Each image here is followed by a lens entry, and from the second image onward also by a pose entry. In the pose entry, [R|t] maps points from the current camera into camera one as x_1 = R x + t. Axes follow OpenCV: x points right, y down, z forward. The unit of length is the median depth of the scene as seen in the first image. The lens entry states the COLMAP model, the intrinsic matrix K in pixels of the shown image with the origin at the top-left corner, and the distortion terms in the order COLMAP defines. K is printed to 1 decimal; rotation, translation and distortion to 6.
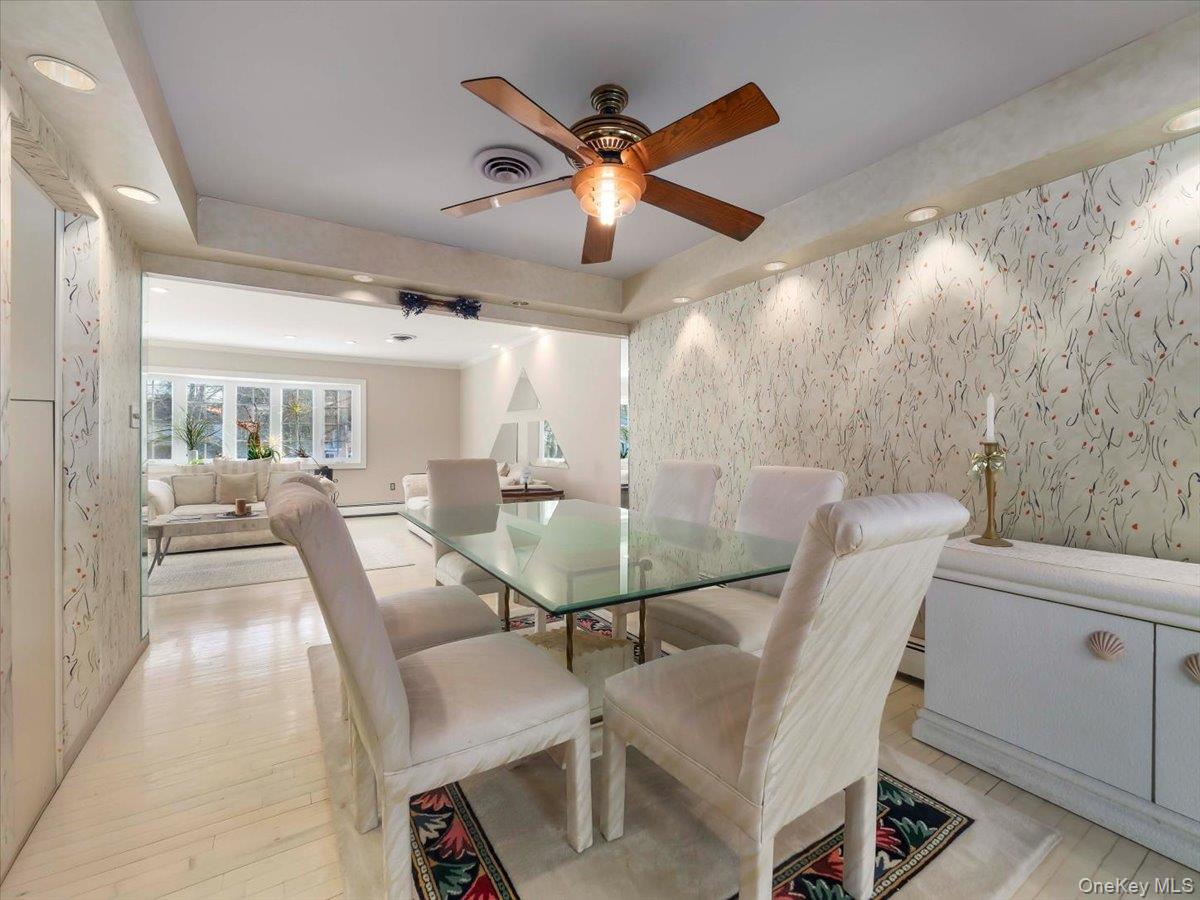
lens RADIAL K [[520.6, 0, 594.9], [0, 520.6, 445.9], [0, 0, 1]] dist [-0.000125, -0.000175]
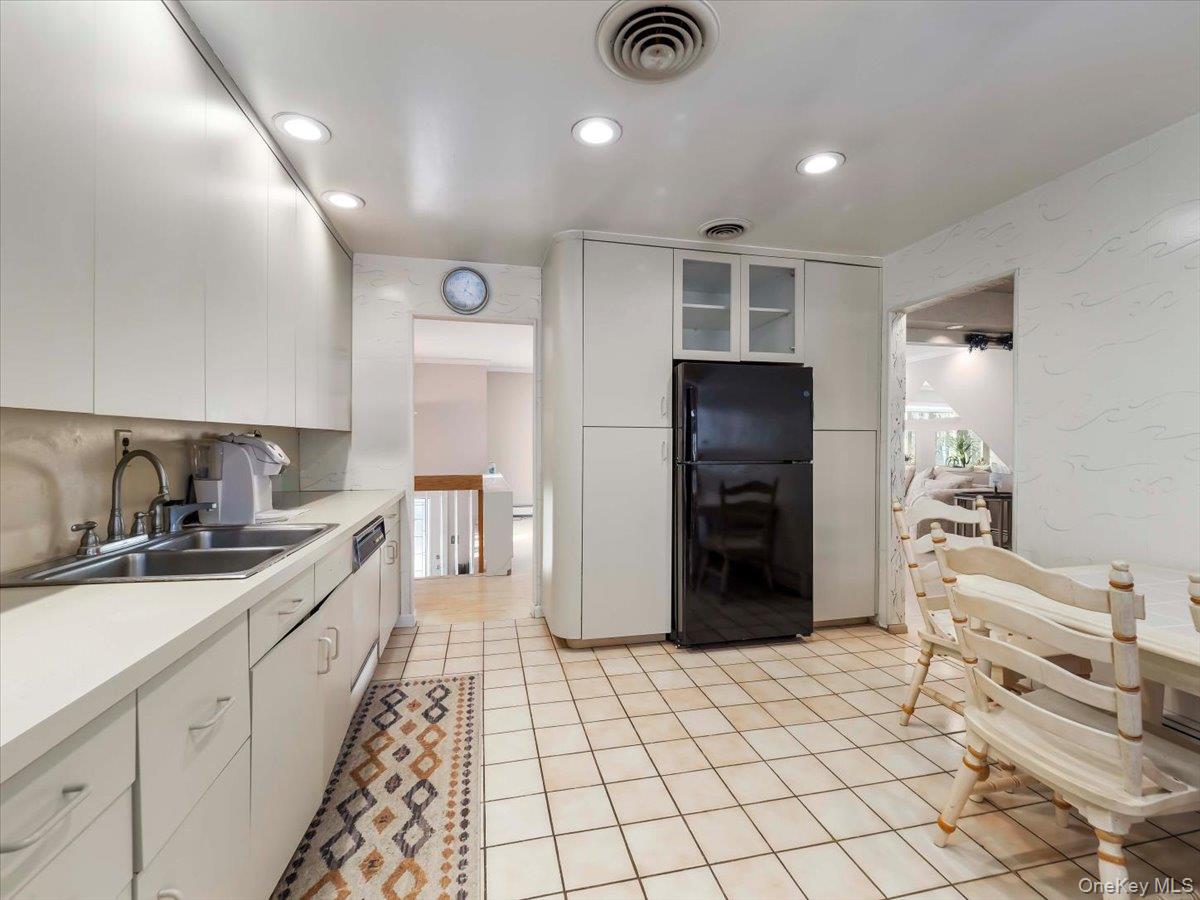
lens RADIAL K [[520.6, 0, 594.9], [0, 520.6, 445.9], [0, 0, 1]] dist [-0.000125, -0.000175]
pose [[0.945630, 0.005175, -0.325202, -0.893320], [-0.004858, 0.999987, 0.001787, -0.023773], [0.325207, -0.000110, 0.945643, -0.532808]]
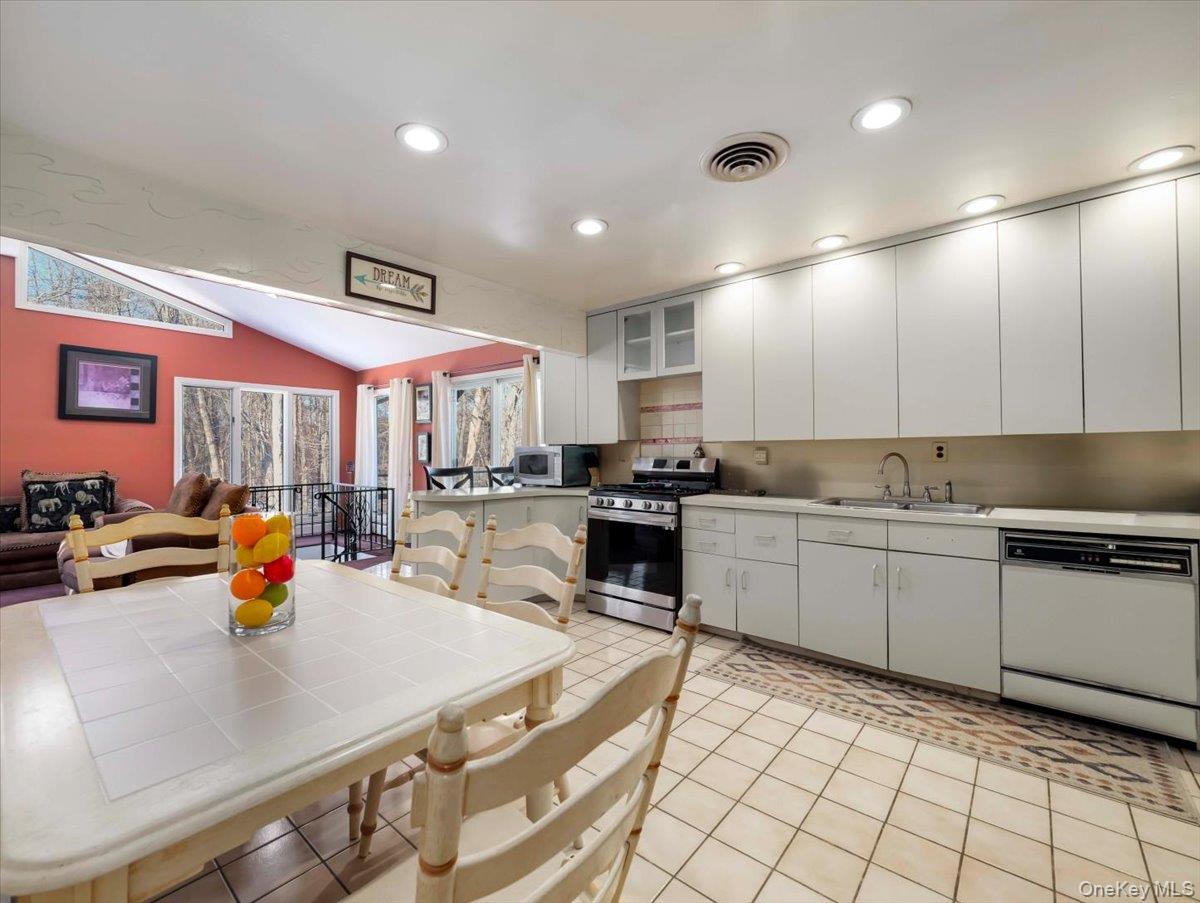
lens RADIAL K [[520.6, 0, 594.9], [0, 520.6, 447.4], [0, 0, 1]] dist [-0.000125, -0.000175]
pose [[-0.949274, -0.000487, -0.314450, -0.601905], [0.001224, 0.999986, -0.005242, -0.023656], [0.314448, -0.005361, -0.949260, 0.524164]]
